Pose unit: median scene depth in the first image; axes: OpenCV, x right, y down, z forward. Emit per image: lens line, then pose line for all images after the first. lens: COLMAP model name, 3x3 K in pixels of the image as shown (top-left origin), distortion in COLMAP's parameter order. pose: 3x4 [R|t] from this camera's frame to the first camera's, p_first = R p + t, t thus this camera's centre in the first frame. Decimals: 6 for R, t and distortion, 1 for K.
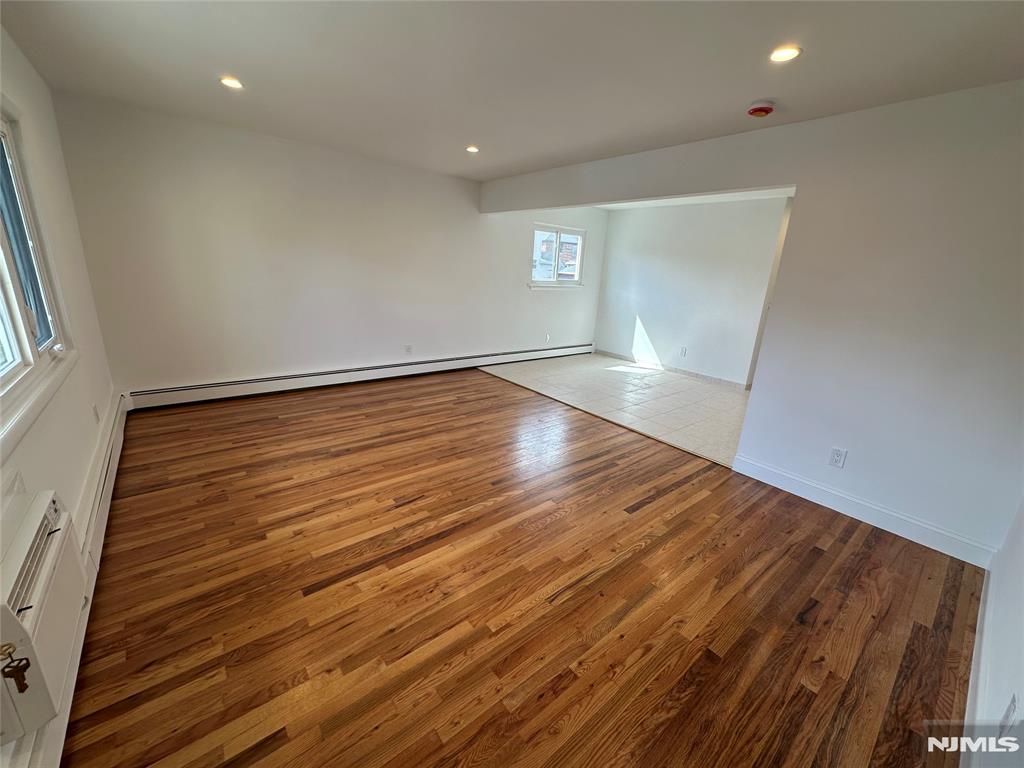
lens RADIAL K [[408.6, 0, 512.9], [0, 408.6, 382.6], [0, 0, 1]] dist [-0.001407, 0.000059]
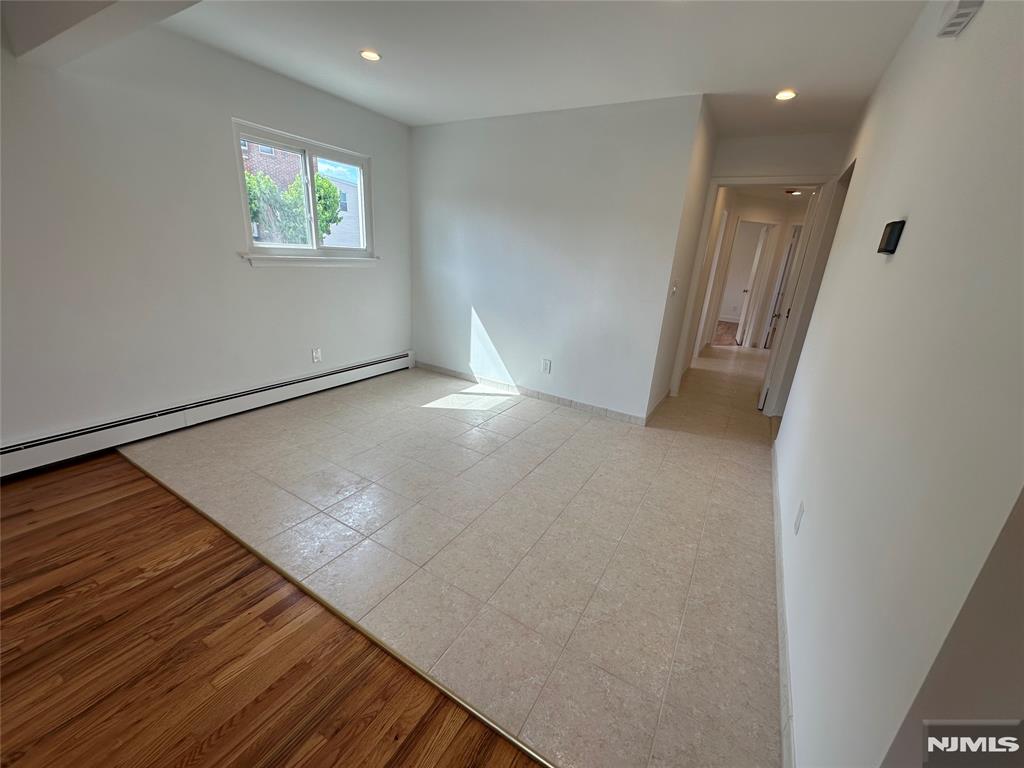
lens RADIAL K [[408.6, 0, 512.9], [0, 408.6, 382.6], [0, 0, 1]] dist [-0.001407, 0.000059]
pose [[0.940556, -0.101454, 0.324132, 0.156858], [0.083149, 0.994085, 0.069873, -0.092630], [-0.329304, -0.038768, 0.943428, 0.410428]]
